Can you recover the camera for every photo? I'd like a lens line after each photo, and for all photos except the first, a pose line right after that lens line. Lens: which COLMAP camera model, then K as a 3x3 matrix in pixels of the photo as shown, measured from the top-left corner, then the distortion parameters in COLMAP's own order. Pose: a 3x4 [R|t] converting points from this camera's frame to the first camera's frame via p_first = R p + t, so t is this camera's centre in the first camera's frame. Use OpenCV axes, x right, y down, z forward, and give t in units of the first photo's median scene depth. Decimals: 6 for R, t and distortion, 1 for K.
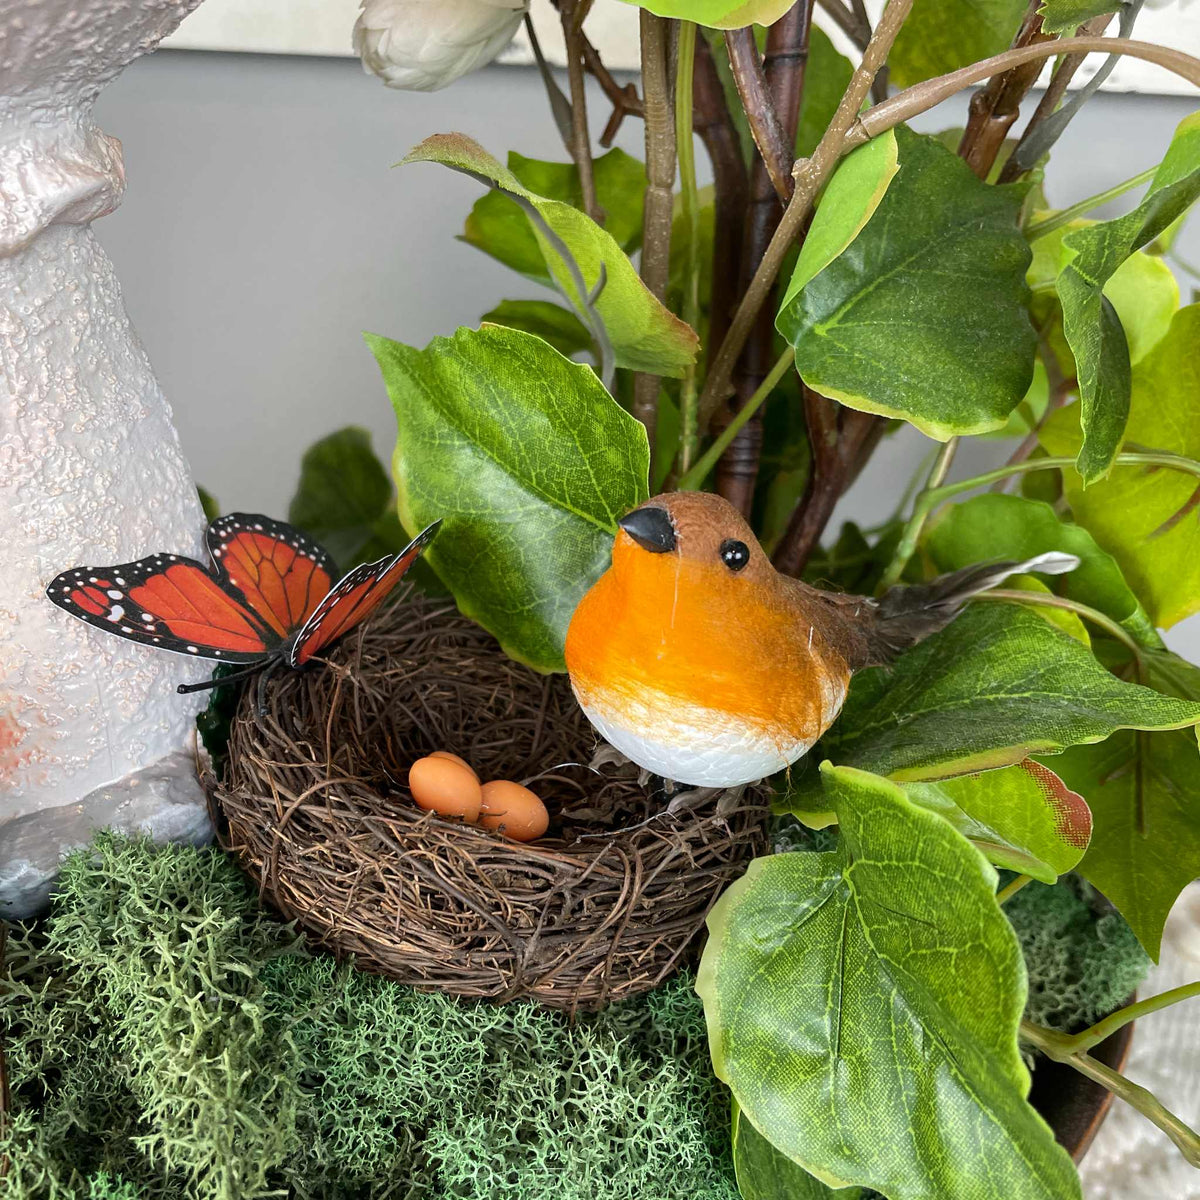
lens RADIAL K [[1238.5, 0, 593.7], [0, 1238.5, 596.4], [0, 0, 1]] dist [0.045386, 0.000000]
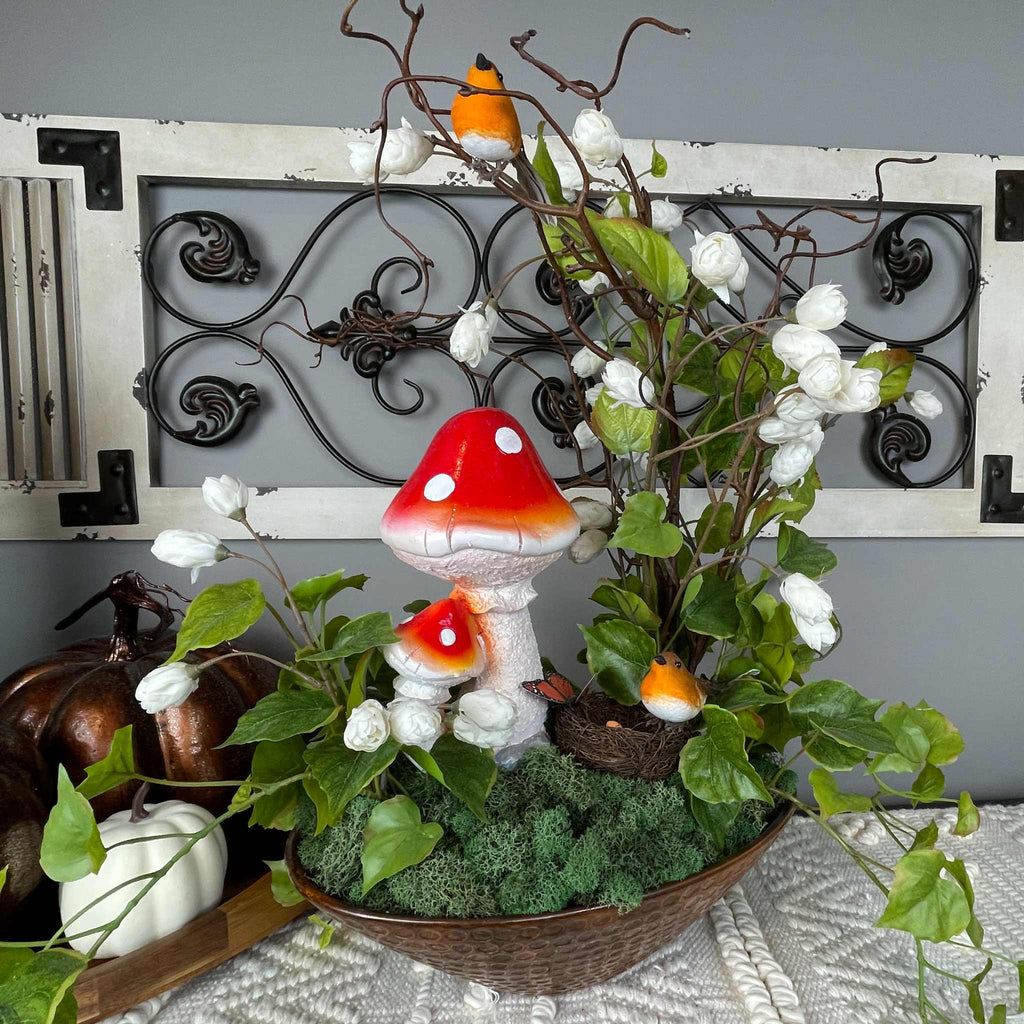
lens RADIAL K [[716.6, 0, 609.5], [0, 716.6, 543.4], [0, 0, 1]] dist [0.006149, -0.006063]
pose [[0.994887, -0.048647, 0.088510, -0.313301], [0.074567, 0.944871, -0.318839, 0.327614], [-0.068120, 0.323809, 0.943667, -1.455781]]
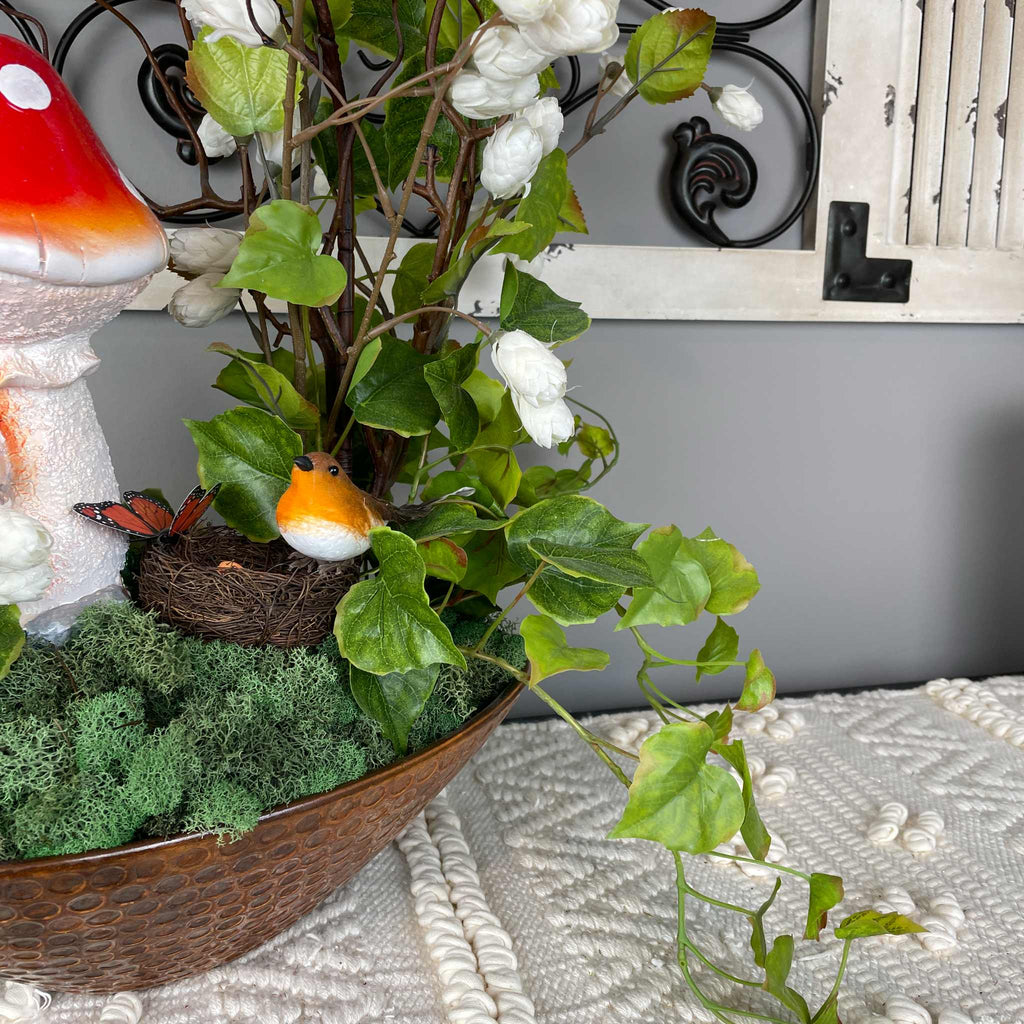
lens RADIAL K [[1056.9, 0, 530.3], [0, 1056.9, 462.0], [0, 0, 1]] dist [0.045386, 0.000000]
pose [[0.966078, -0.064307, 0.250116, -0.055215], [0.123588, 0.965522, -0.229116, 0.513857], [-0.226759, 0.252255, 0.940717, -1.315773]]
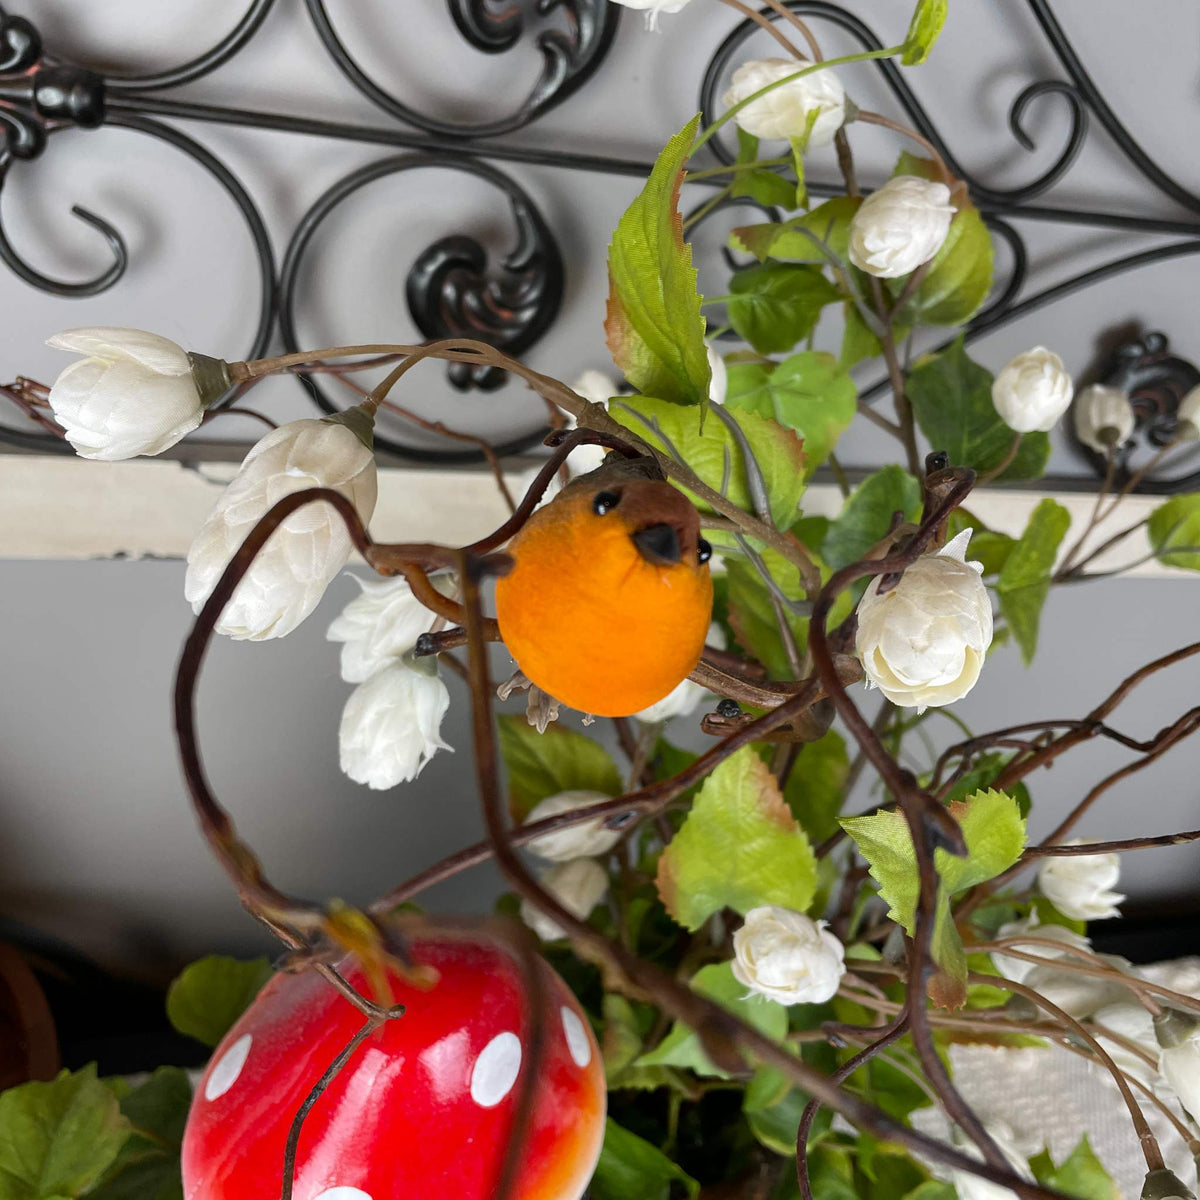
lens RADIAL K [[1238.5, 0, 587.6], [0, 1238.5, 589.3], [0, 0, 1]] dist [0.045386, 0.000000]
pose [[0.965888, -0.031145, 0.257081, -0.696461], [-0.028500, 0.973926, 0.225070, -1.677829], [-0.257387, -0.224719, 0.939816, -0.883033]]
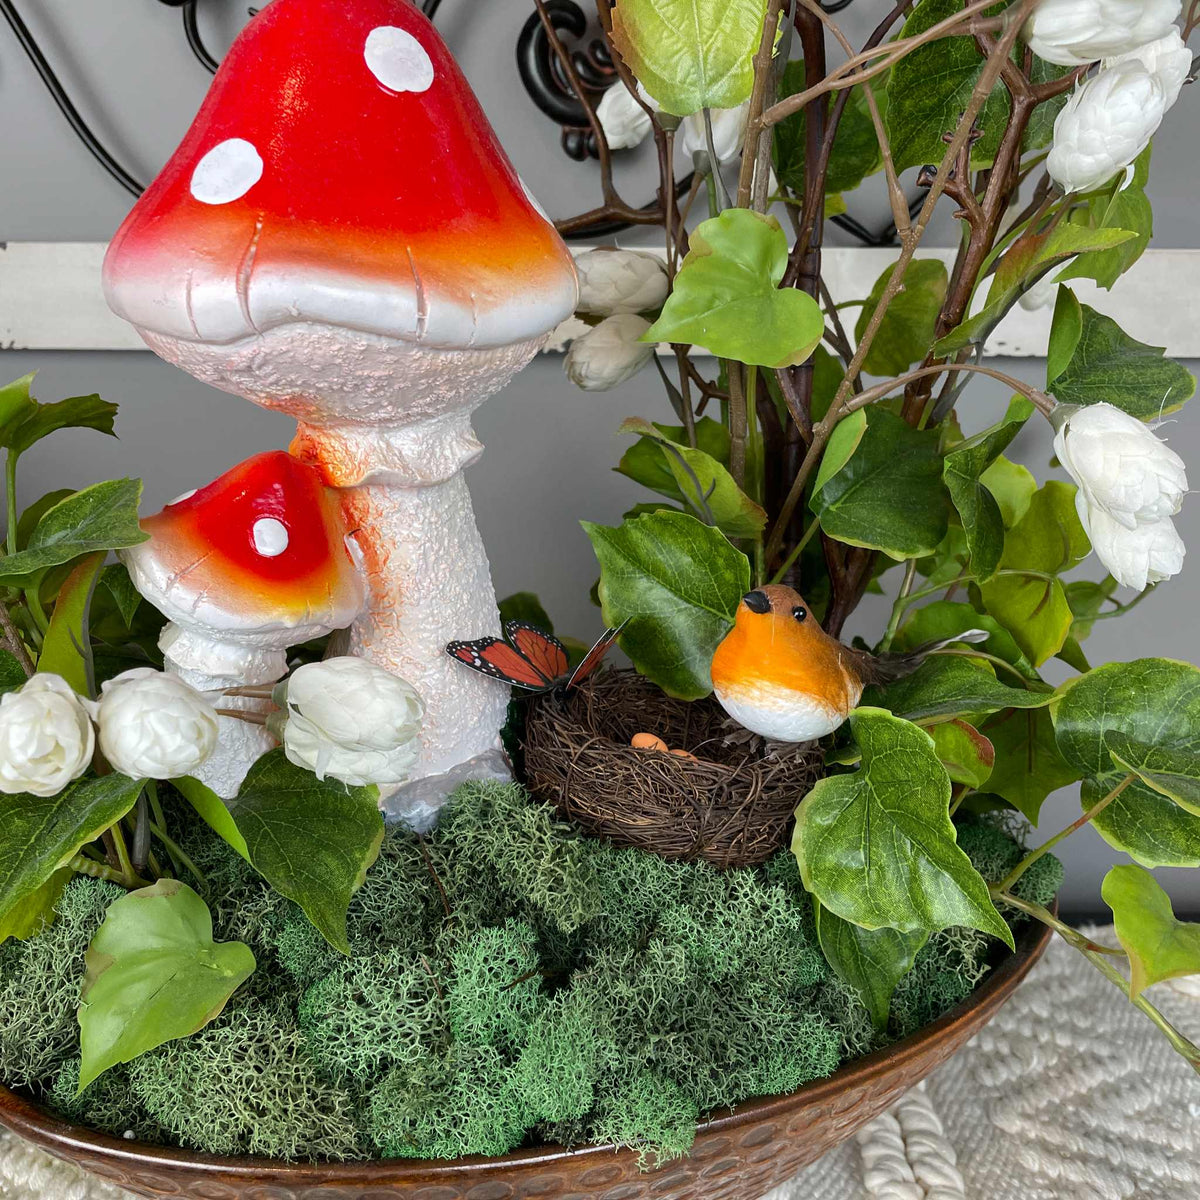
lens RADIAL K [[1238.5, 0, 586.9], [0, 1238.5, 585.5], [0, 0, 1]] dist [0.045386, 0.000000]
pose [[0.999339, -0.034858, -0.010345, -0.183200], [0.032340, 0.982141, -0.185346, 0.248868], [0.016621, 0.184889, 0.982619, -0.874193]]
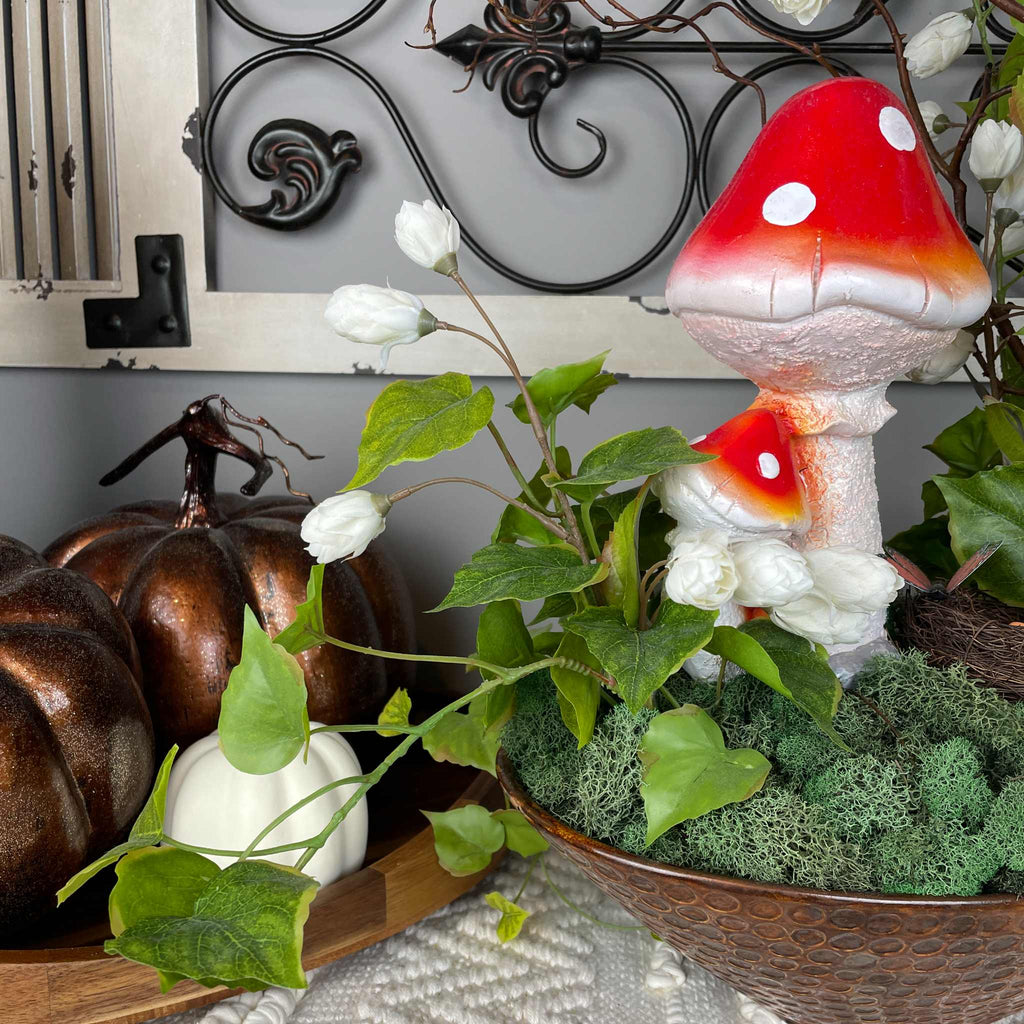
lens RADIAL K [[1056.9, 0, 521.4], [0, 1056.9, 579.2], [0, 0, 1]] dist [0.045386, 0.000000]
pose [[0.996375, -0.011116, -0.084339, -0.933484], [-0.008582, 0.973232, -0.229664, 0.543371], [0.084635, 0.229555, 0.969609, -1.204697]]
